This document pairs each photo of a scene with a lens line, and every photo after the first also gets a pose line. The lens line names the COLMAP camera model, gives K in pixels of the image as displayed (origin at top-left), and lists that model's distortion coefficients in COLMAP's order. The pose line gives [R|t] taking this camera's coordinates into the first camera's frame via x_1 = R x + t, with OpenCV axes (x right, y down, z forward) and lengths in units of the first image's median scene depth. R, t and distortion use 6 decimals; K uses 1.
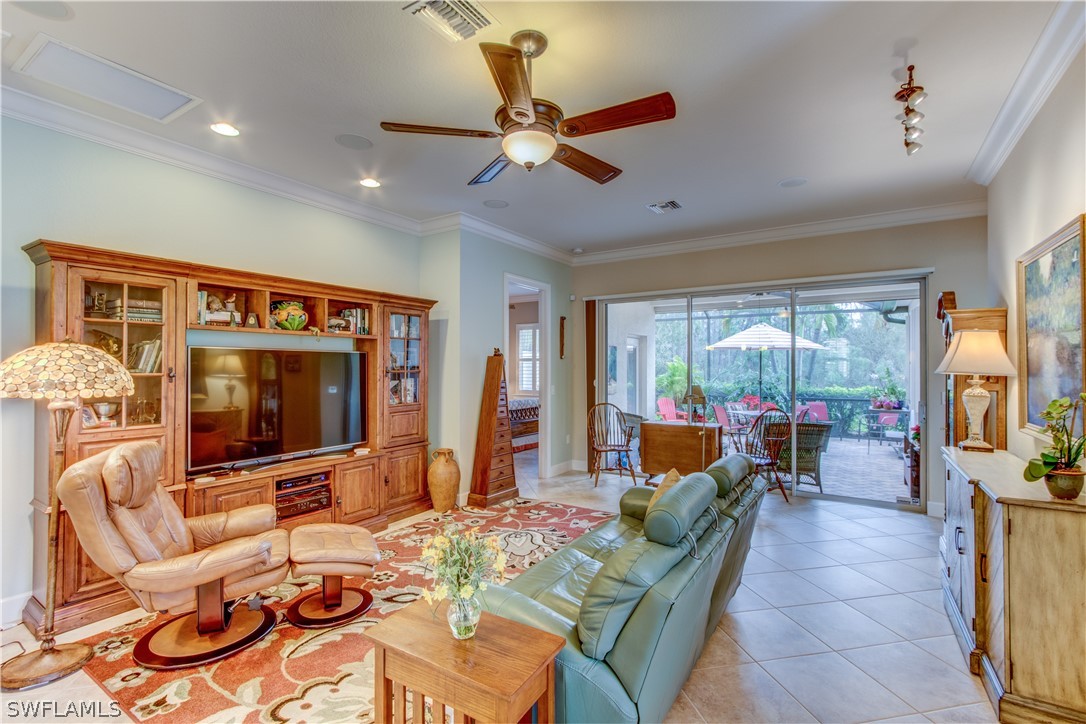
lens RADIAL K [[496.3, 0, 542.3], [0, 496.3, 364.5], [0, 0, 1]] dist [0.008108, 0.001935]
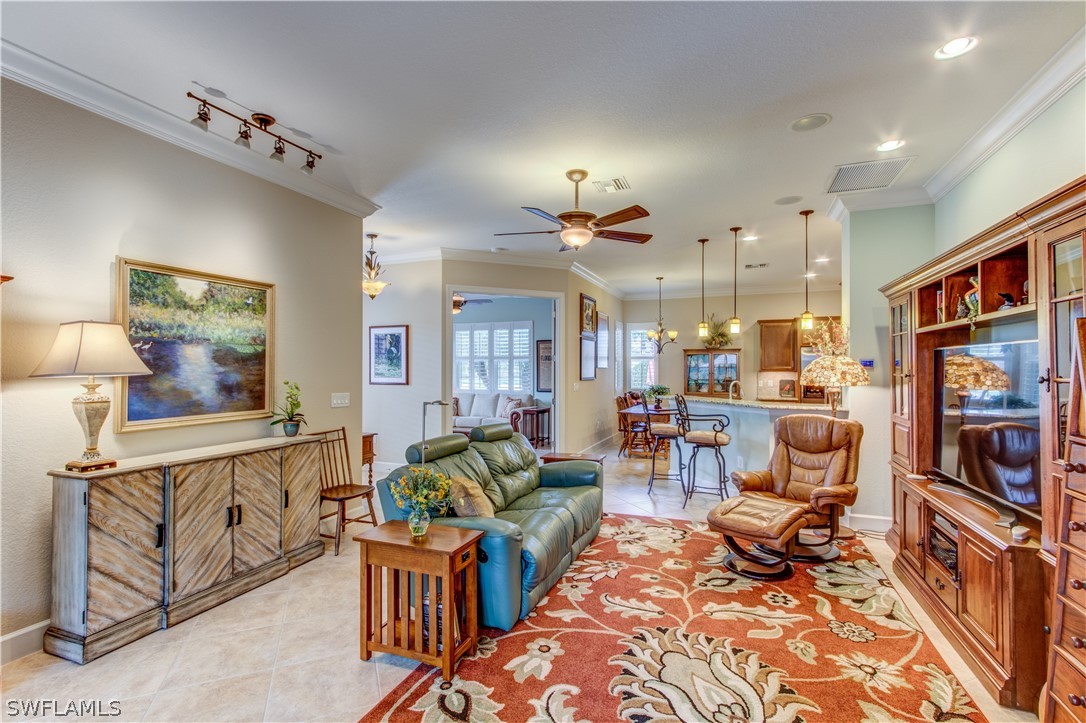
lens RADIAL K [[496.3, 0, 545.3], [0, 496.3, 360.5], [0, 0, 1]] dist [0.008108, 0.001935]
pose [[-0.978518, 0.000472, -0.206160, 0.269843], [0.003260, 0.999908, -0.013184, 0.002307], [0.206135, -0.013572, -0.978430, 1.700819]]
